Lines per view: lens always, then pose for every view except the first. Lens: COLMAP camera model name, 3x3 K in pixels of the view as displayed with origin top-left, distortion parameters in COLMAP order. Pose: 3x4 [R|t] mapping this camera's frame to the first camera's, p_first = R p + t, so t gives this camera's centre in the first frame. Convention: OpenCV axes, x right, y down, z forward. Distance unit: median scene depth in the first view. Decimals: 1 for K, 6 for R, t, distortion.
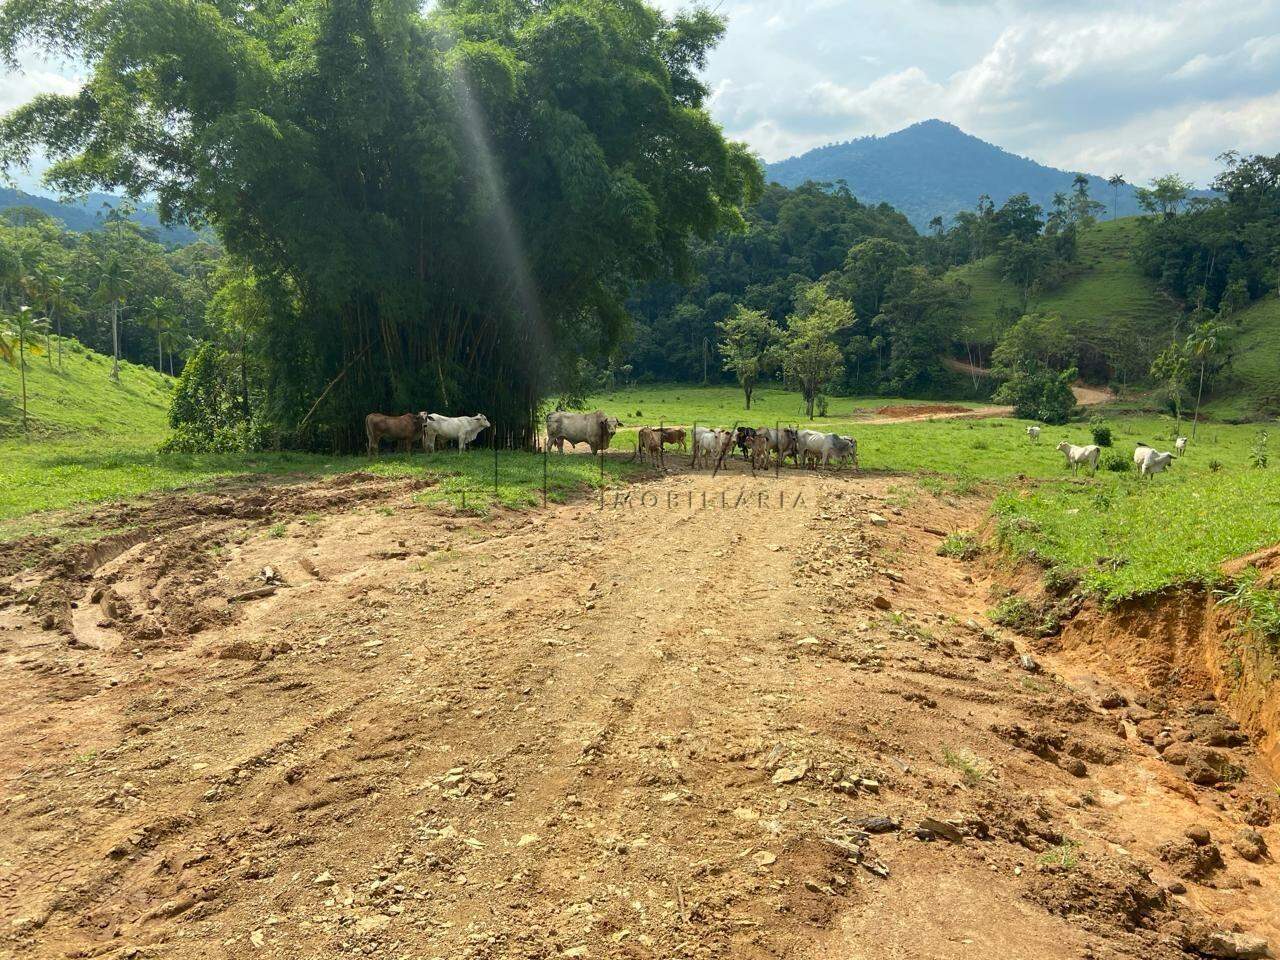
lens RADIAL K [[1002.7, 0, 640.0], [0, 1002.7, 480.0], [0, 0, 1]] dist [0.135128, -0.267134]
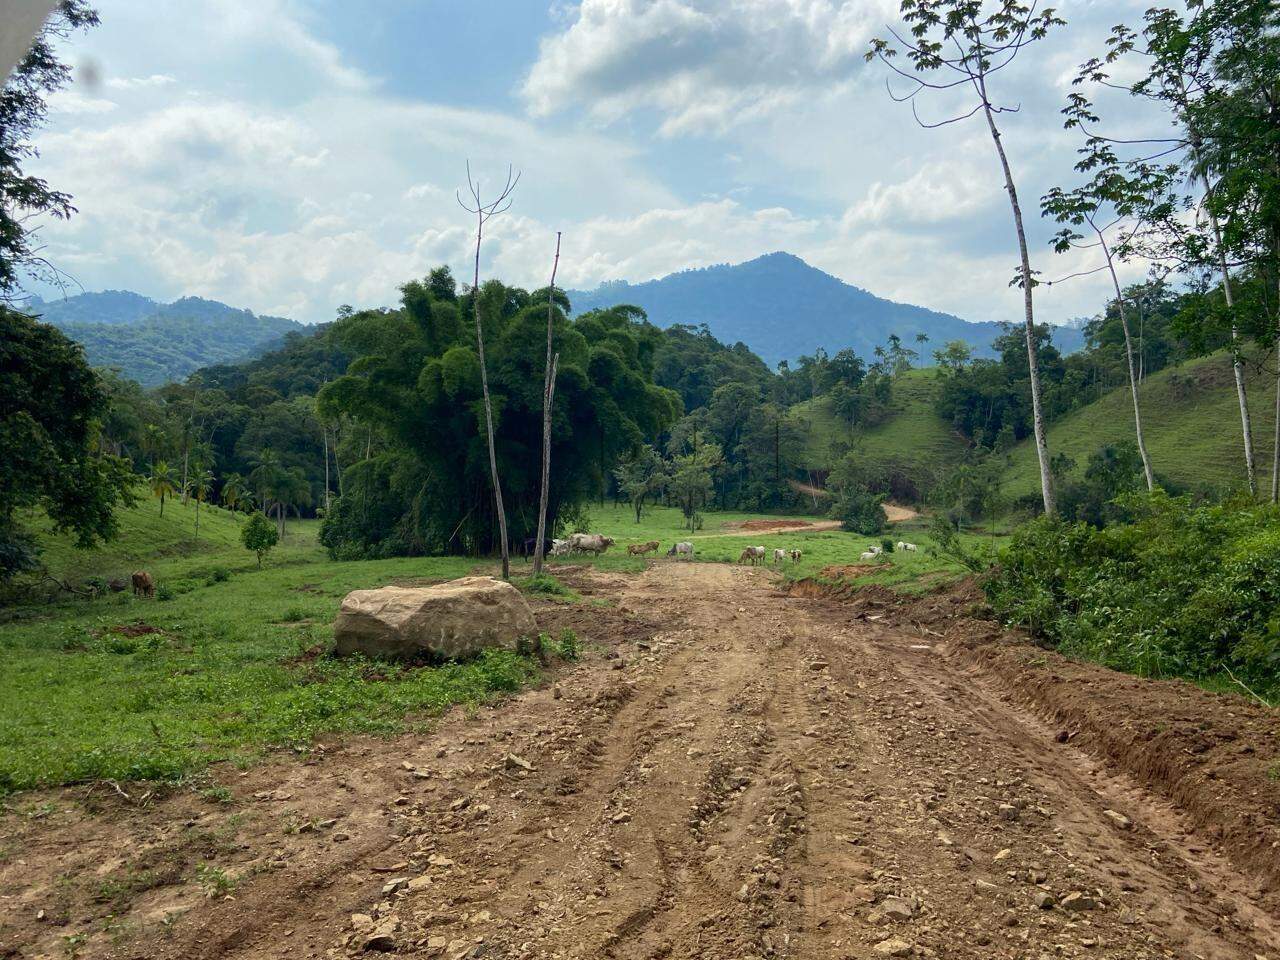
lens RADIAL K [[998.5, 0, 666.0], [0, 998.5, 475.9], [0, 0, 1]] dist [-0.022928, 0.013658]
pose [[0.987257, 0.010357, 0.158799, -0.041458], [0.007308, 0.993876, -0.110256, 0.005666], [-0.158969, 0.110012, 0.981135, -0.162114]]
